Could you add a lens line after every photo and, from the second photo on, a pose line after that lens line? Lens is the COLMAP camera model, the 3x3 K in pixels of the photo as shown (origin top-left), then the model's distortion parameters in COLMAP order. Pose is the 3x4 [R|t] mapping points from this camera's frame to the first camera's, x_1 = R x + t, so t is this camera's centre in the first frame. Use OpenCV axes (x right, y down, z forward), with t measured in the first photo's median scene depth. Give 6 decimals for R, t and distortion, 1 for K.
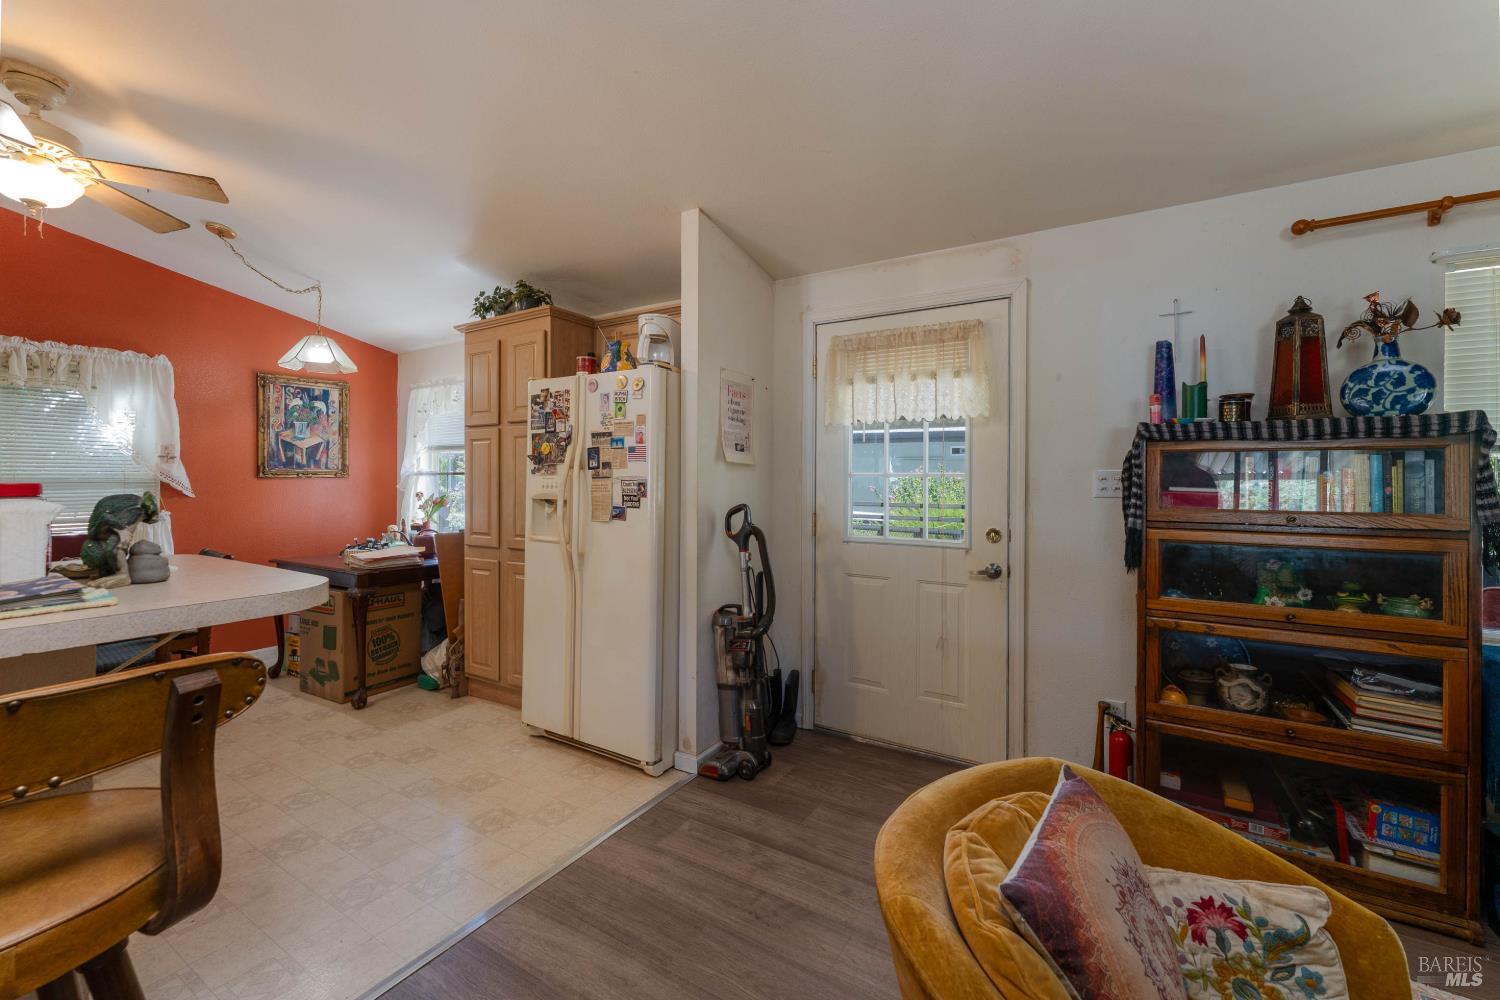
lens RADIAL K [[606.9, 0, 754.9], [0, 606.9, 478.4], [0, 0, 1]] dist [-0.001787, -0.000473]
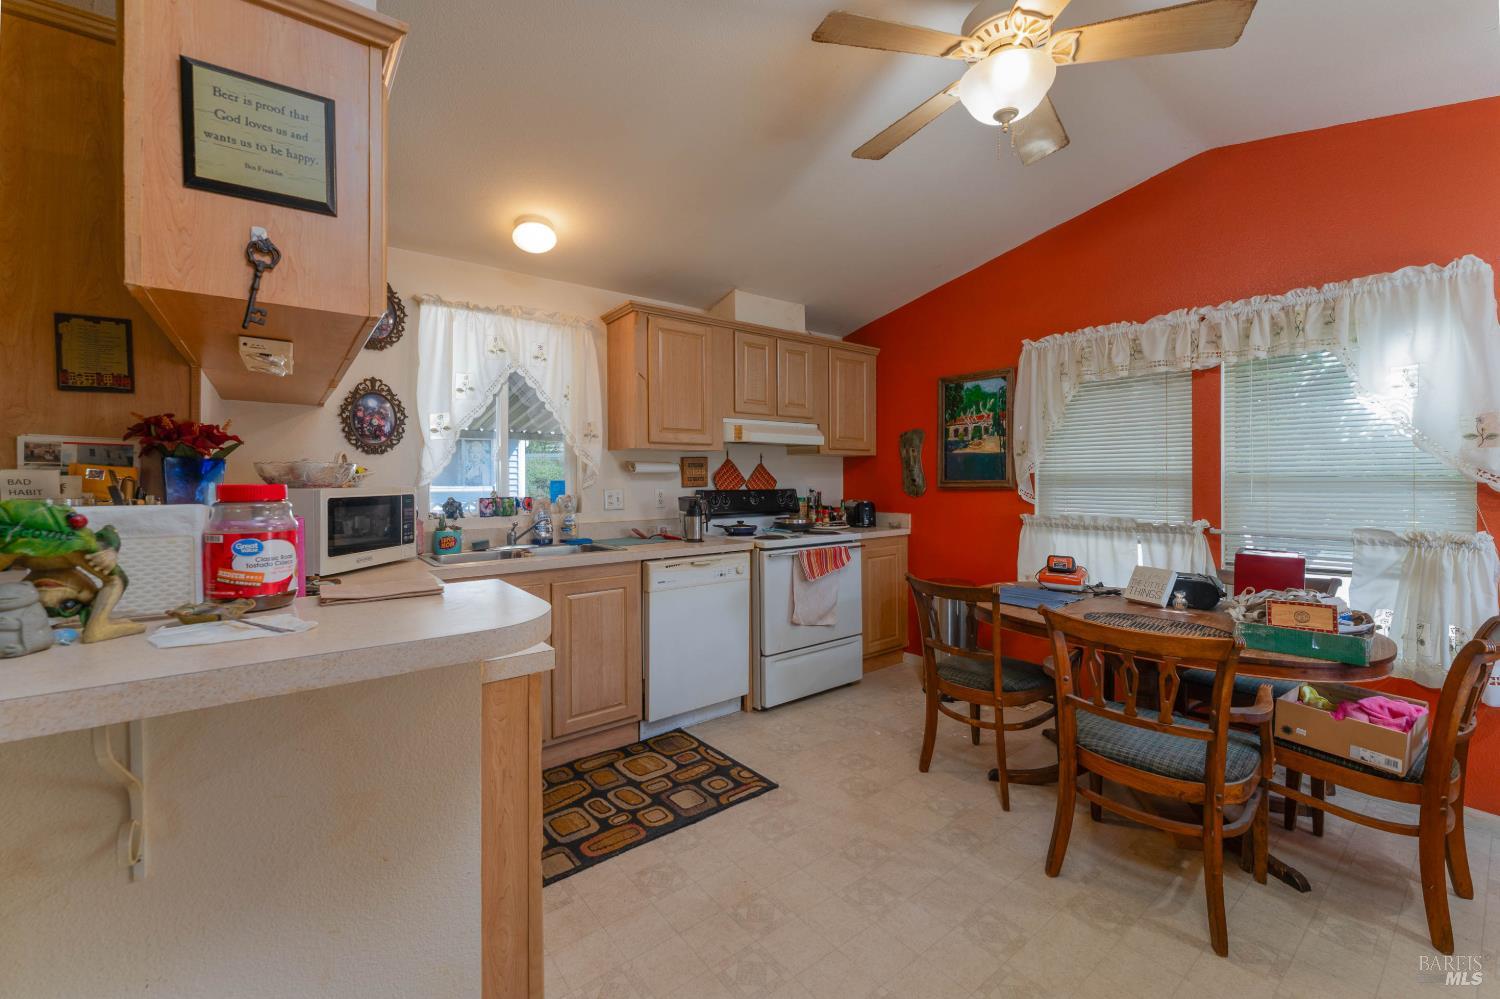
lens RADIAL K [[606.9, 0, 754.9], [0, 606.9, 491.9], [0, 0, 1]] dist [-0.001787, -0.000473]
pose [[-0.360600, 0.017498, -0.932556, -0.289122], [0.006599, 0.999847, 0.016209, 0.004661], [0.932697, -0.000309, -0.360661, 0.807885]]
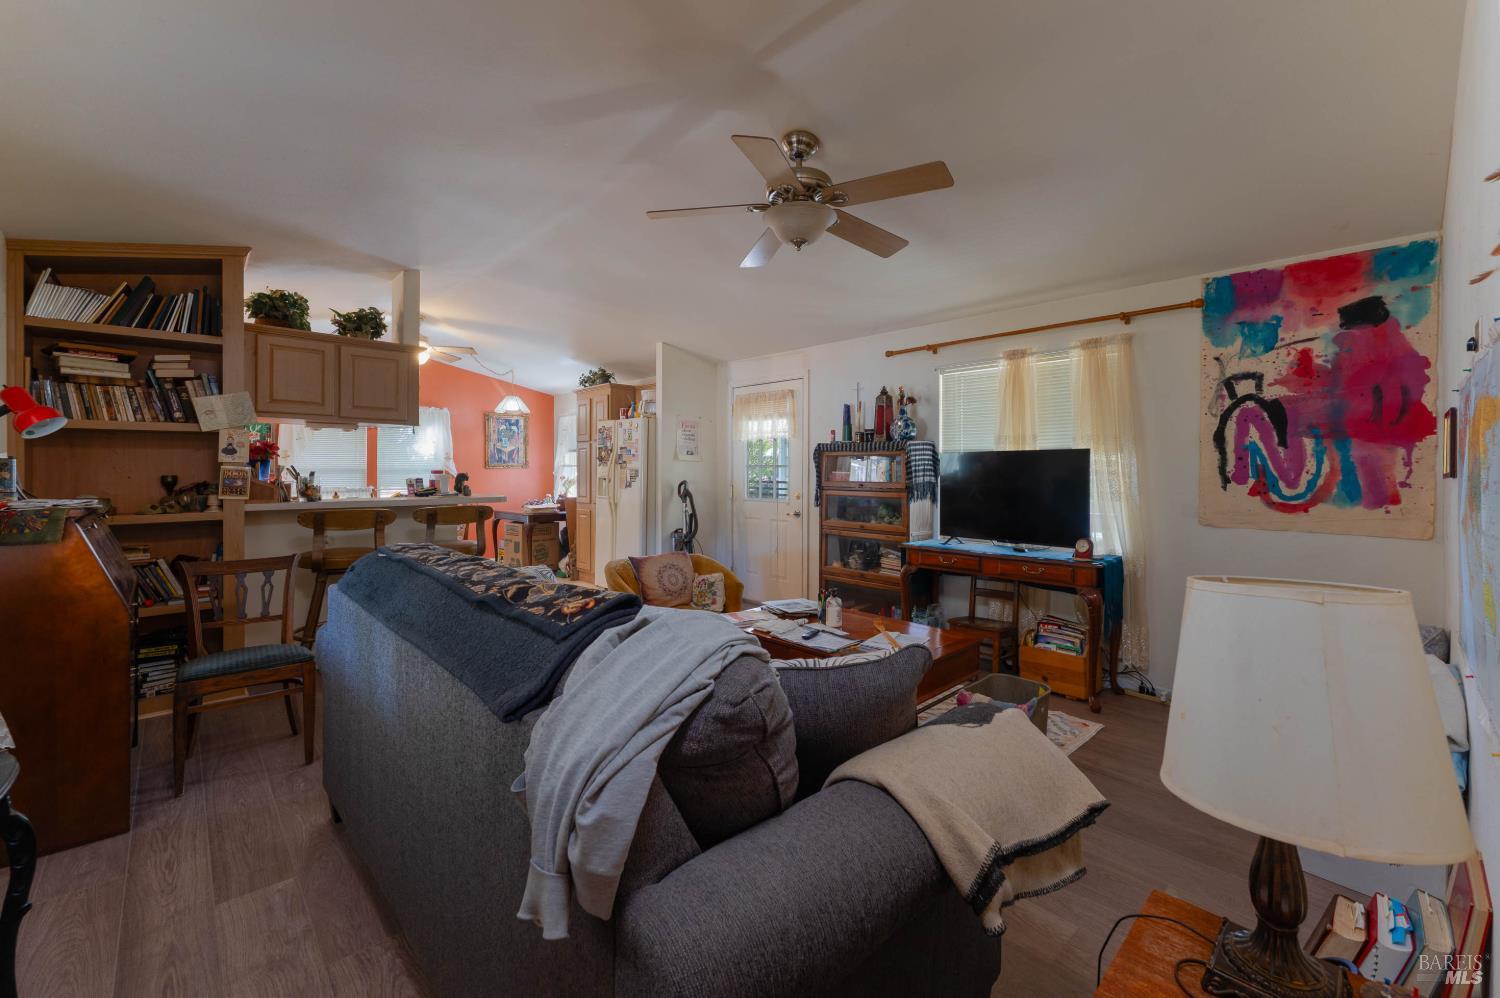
lens RADIAL K [[614.8, 0, 744.9], [0, 614.8, 467.8], [0, 0, 1]] dist [0.003606, 0.000098]
pose [[0.961806, -0.002653, -0.273719, 0.769386], [0.002416, 0.999996, -0.001203, 0.001532], [0.273721, 0.000495, 0.961809, -0.994043]]
